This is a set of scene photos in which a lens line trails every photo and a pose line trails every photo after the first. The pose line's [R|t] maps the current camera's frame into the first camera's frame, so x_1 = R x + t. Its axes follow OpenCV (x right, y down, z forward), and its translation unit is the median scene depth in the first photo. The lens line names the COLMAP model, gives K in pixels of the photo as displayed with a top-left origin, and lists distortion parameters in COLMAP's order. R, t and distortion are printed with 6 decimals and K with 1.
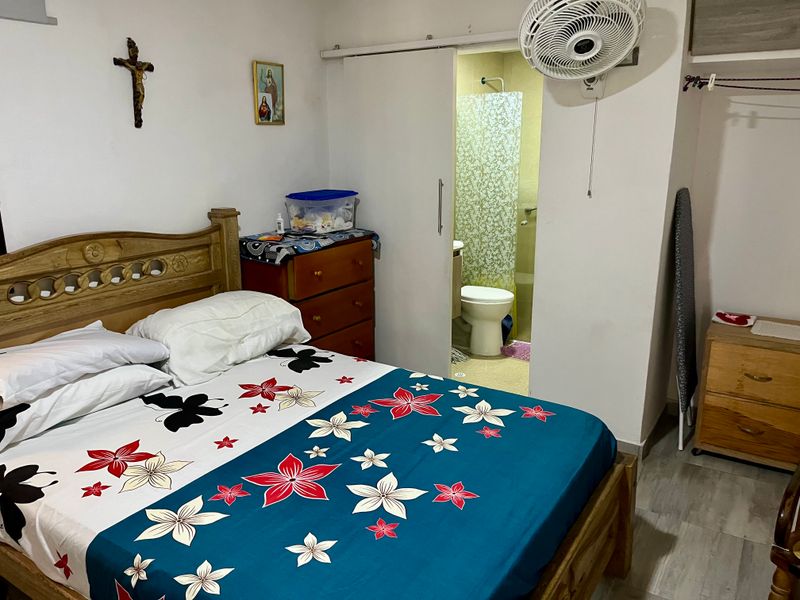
lens RADIAL K [[602.4, 0, 400.1], [0, 602.4, 303.3], [0, 0, 1]] dist [0.081653, -0.111289]
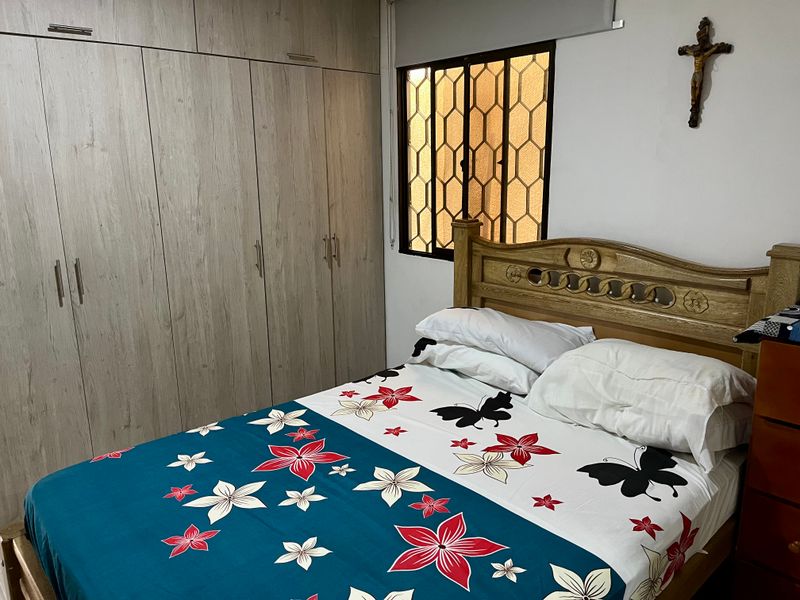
lens RADIAL K [[602.4, 0, 400.1], [0, 602.4, 303.3], [0, 0, 1]] dist [0.081653, -0.111289]
pose [[-0.236981, 0.235005, -0.942663, 0.595240], [-0.239859, 0.926112, 0.291178, -0.261352], [0.941439, 0.295110, -0.163103, 1.018249]]
